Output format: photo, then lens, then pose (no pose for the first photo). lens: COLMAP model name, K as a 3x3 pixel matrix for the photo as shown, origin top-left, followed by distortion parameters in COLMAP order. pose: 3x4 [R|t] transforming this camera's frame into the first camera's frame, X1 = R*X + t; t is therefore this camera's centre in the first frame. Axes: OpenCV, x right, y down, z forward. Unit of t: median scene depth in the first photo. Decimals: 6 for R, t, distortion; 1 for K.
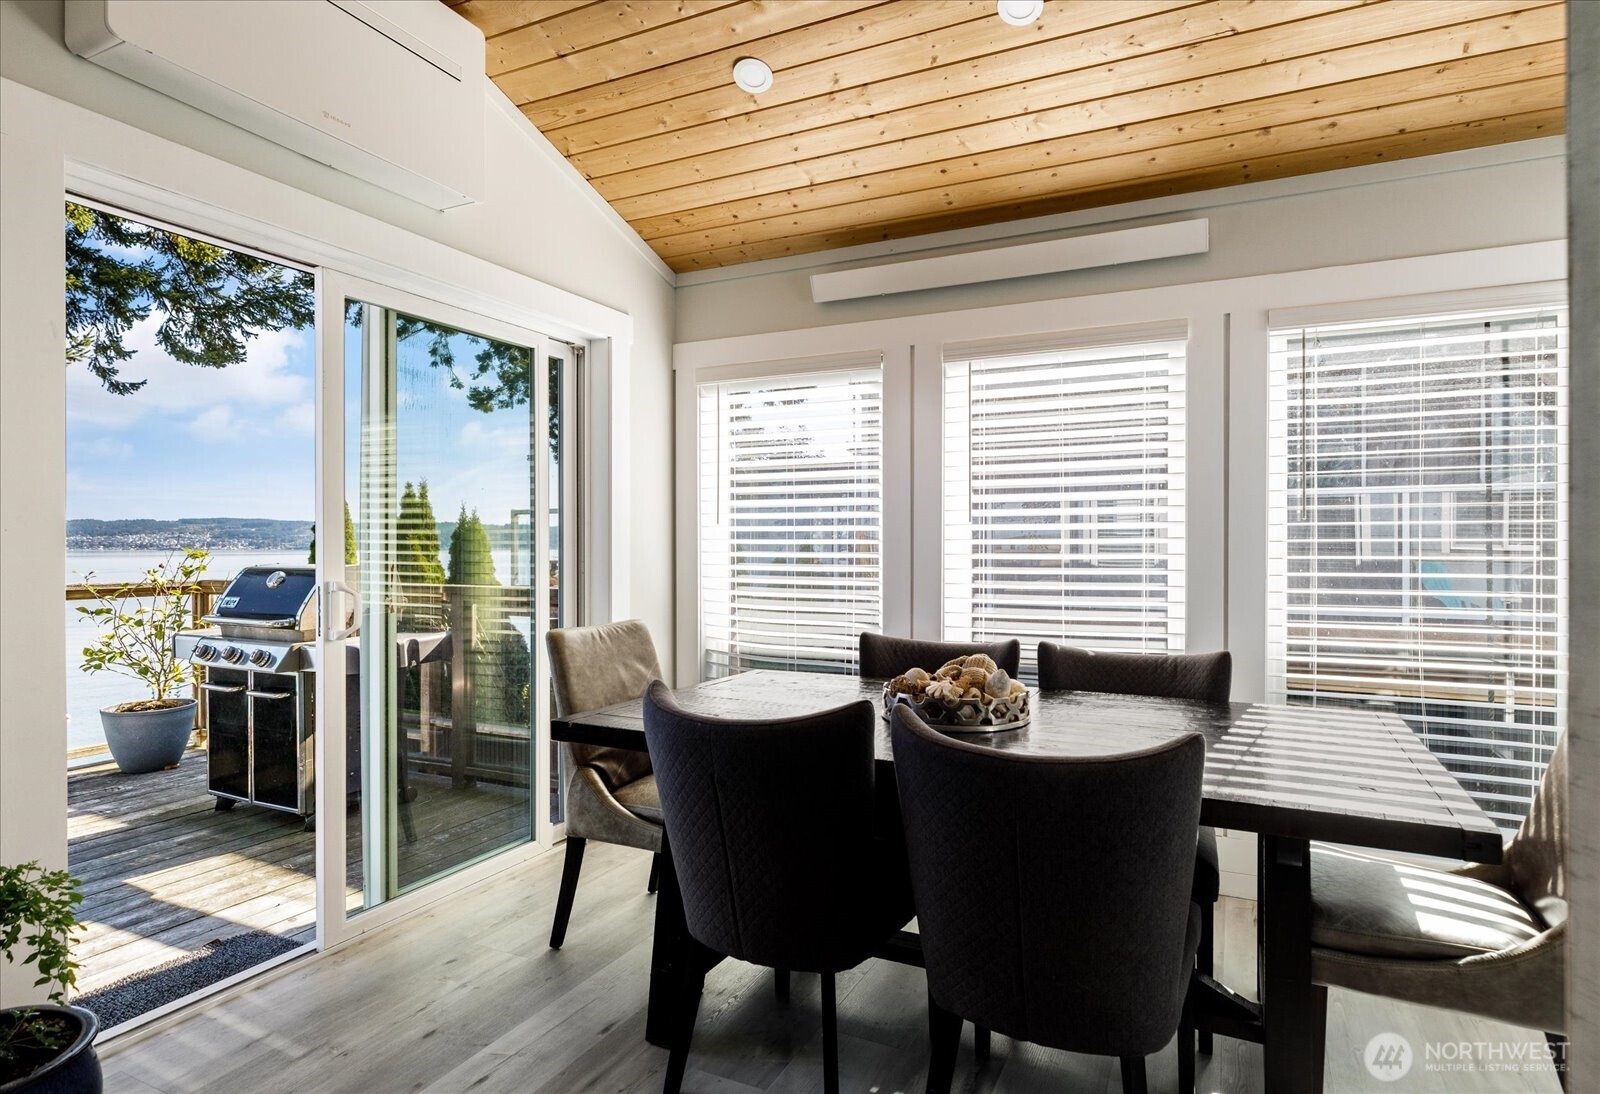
lens RADIAL K [[883.0, 0, 804.6], [0, 883.0, 543.3], [0, 0, 1]] dist [0.000850, 0.000120]
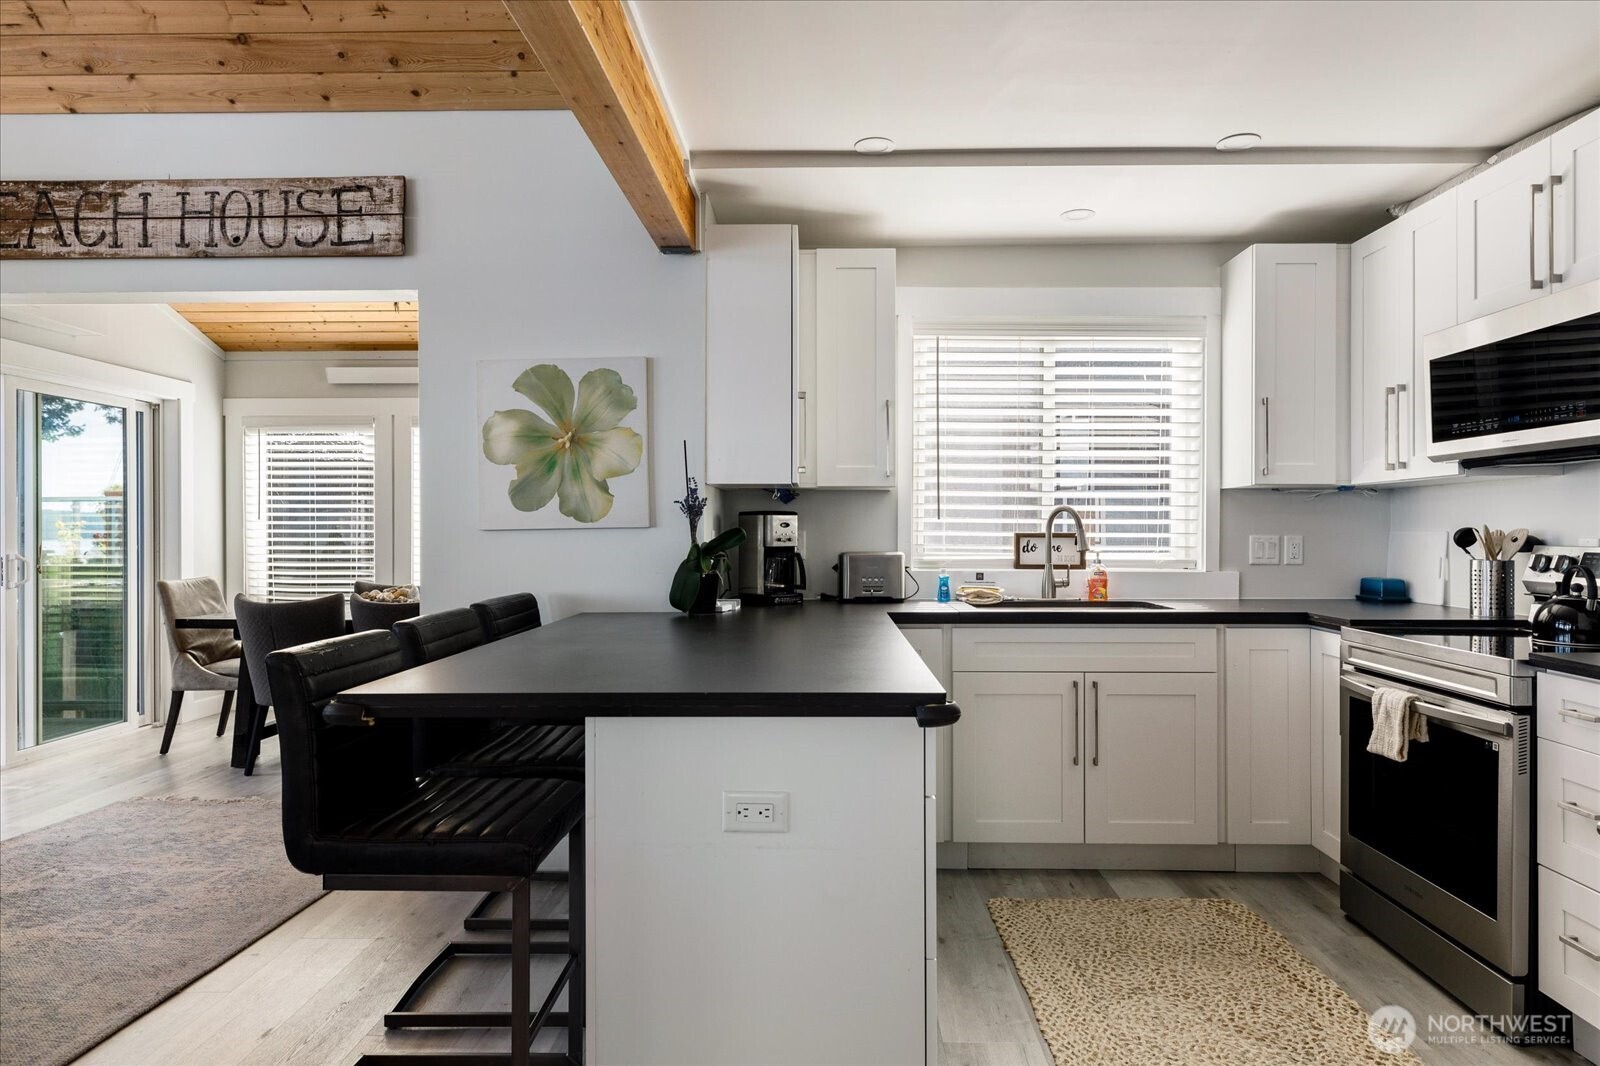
lens RADIAL K [[900.4, 0, 795.4], [0, 900.4, 534.6], [0, 0, 1]] dist [-0.001457, 0.000040]
pose [[0.893811, -0.003800, 0.448427, 0.035763], [0.002283, 0.999990, 0.003924, 0.000463], [-0.448437, -0.002483, 0.893811, -0.870211]]
